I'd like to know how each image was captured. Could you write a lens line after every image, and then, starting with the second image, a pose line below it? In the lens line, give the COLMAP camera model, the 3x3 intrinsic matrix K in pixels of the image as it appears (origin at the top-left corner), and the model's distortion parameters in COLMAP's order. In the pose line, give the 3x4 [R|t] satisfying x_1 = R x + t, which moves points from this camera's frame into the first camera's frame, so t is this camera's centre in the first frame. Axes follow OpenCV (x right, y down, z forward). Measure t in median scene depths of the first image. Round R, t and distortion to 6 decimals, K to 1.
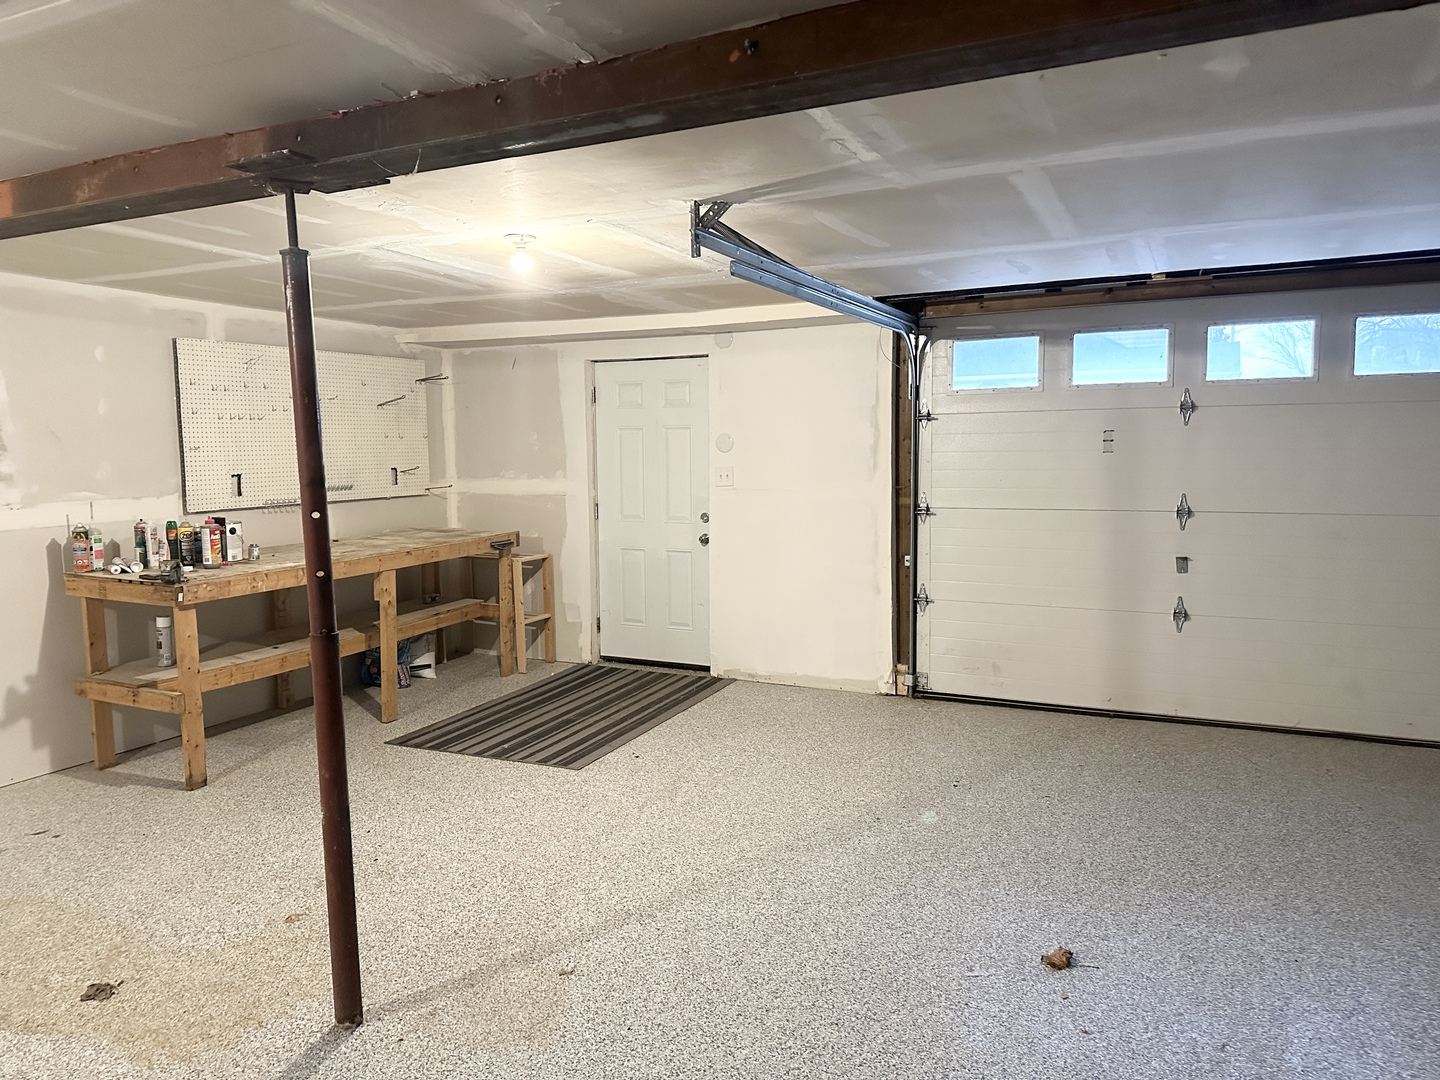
lens RADIAL K [[1005.0, 0, 720.0], [0, 1005.0, 540.0], [0, 0, 1]] dist [0.071674, -0.082217]
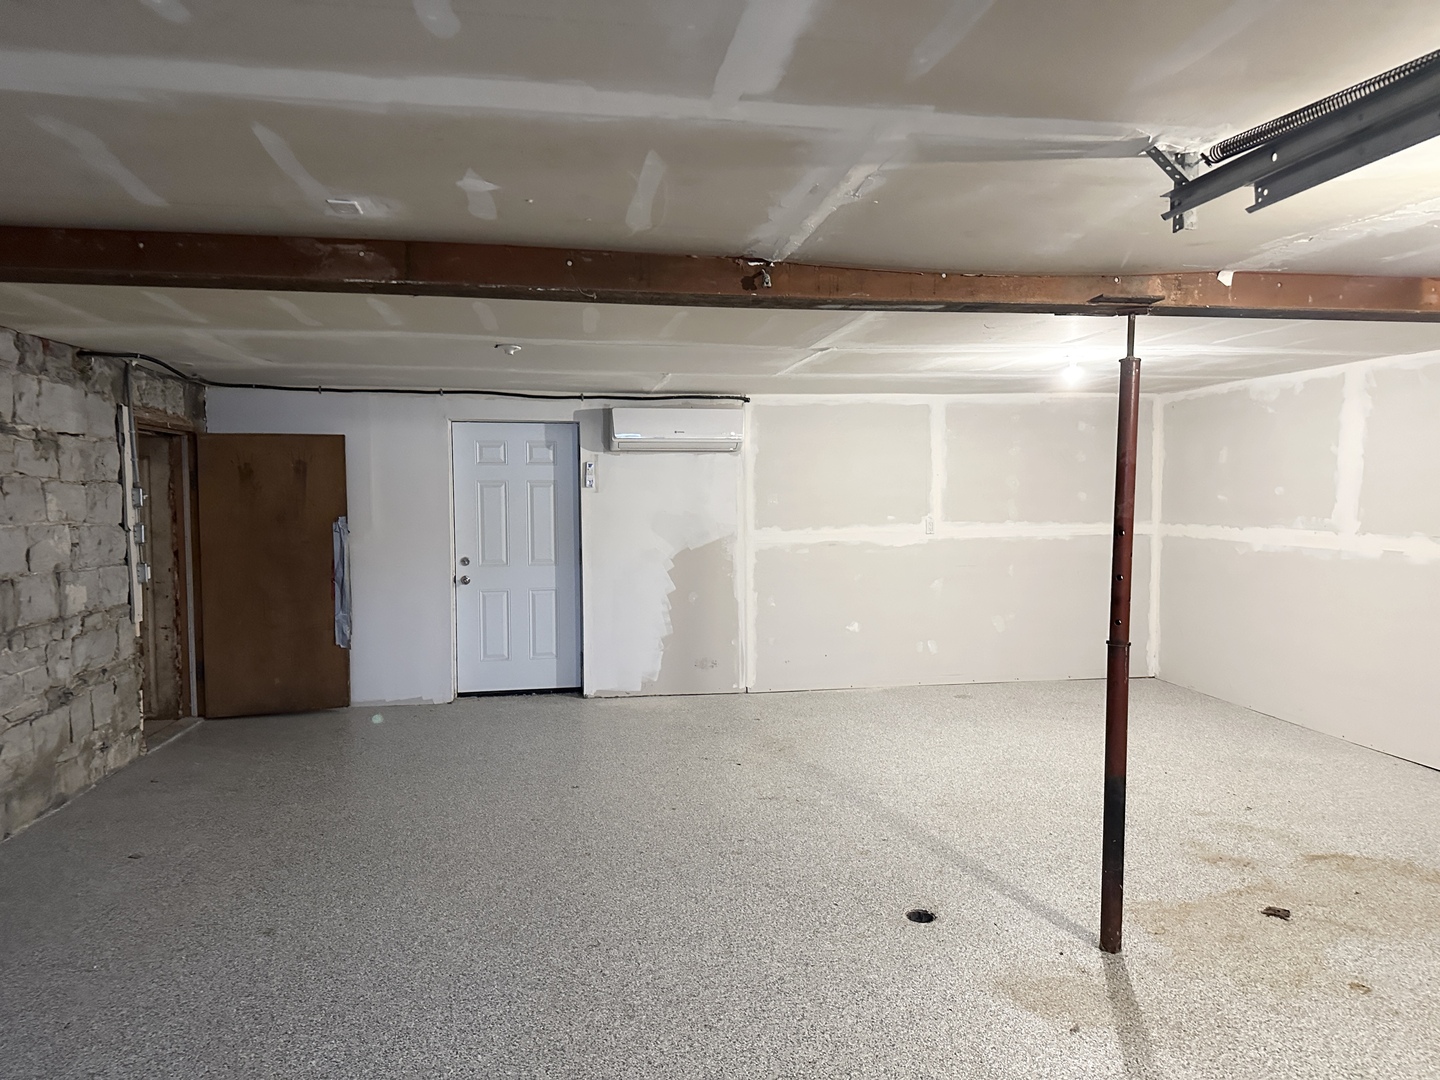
lens RADIAL K [[1005.0, 0, 720.0], [0, 1005.0, 540.0], [0, 0, 1]] dist [0.071674, -0.082217]
pose [[-0.829578, 0.044280, -0.556633, 0.712612], [-0.044712, 0.988382, 0.145262, -0.194128], [0.556598, 0.145394, -0.817960, 1.645369]]
